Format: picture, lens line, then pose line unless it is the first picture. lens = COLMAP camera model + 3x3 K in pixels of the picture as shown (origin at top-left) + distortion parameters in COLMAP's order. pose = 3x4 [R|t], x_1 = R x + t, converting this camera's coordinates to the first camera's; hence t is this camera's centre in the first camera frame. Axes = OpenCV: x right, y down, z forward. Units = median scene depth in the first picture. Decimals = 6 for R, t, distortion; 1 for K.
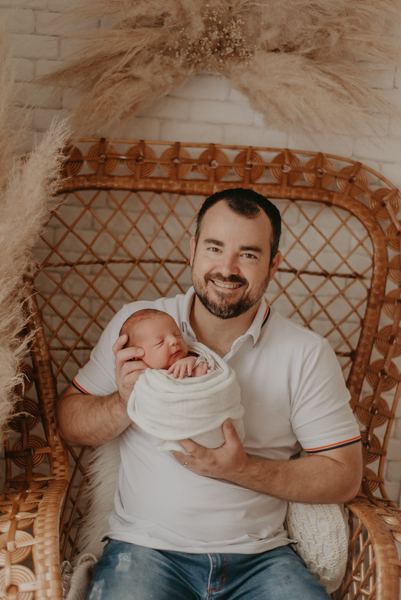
lens RADIAL K [[852.2, 0, 200.5], [0, 852.2, 300.0], [0, 0, 1]] dist [0.014757, 0.003298]
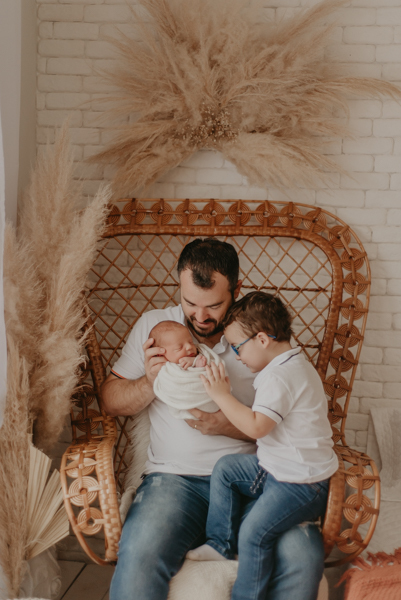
lens RADIAL K [[878.1, 0, 207.9], [0, 878.1, 305.7], [0, 0, 1]] dist [0.034726, -0.030304]
pose [[0.998685, -0.039678, -0.032454, 0.048409], [0.037062, 0.996296, -0.077590, 0.105097], [0.035413, 0.076285, 0.996457, -0.431280]]
